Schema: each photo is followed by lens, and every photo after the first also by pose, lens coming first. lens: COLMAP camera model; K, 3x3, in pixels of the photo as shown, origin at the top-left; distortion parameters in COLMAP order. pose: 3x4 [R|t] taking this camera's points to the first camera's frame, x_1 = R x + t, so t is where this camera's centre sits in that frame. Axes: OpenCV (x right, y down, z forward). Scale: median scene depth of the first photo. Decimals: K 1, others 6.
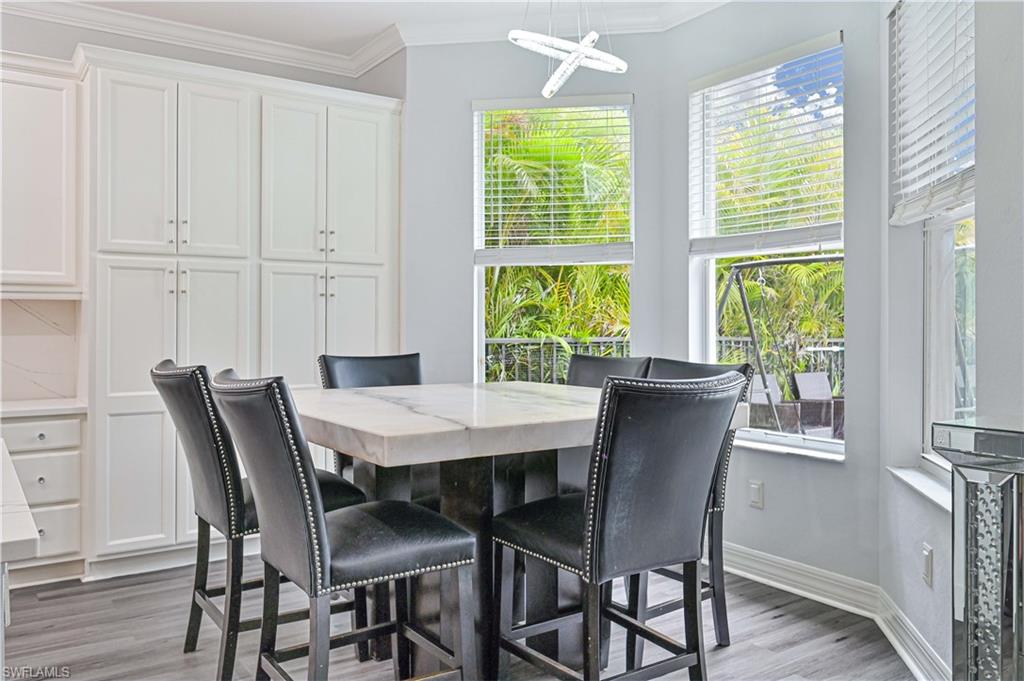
lens RADIAL K [[791.0, 0, 508.5], [0, 791.0, 316.2], [0, 0, 1]] dist [-0.005112, -0.005743]
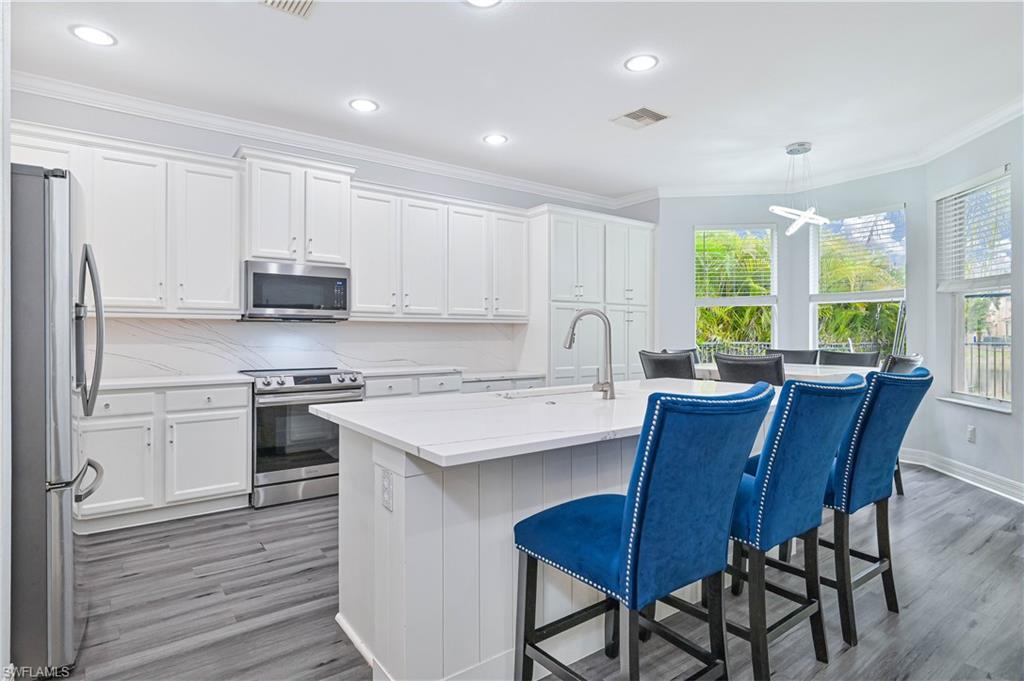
lens RADIAL K [[527.5, 0, 511.0], [0, 527.5, 337.8], [0, 0, 1]] dist [-0.003950, -0.000105]
pose [[0.999675, -0.000170, 0.025503, -0.552398], [-0.000194, 0.999898, 0.014259, -0.002197], [-0.025503, -0.014259, 0.999573, -0.348305]]
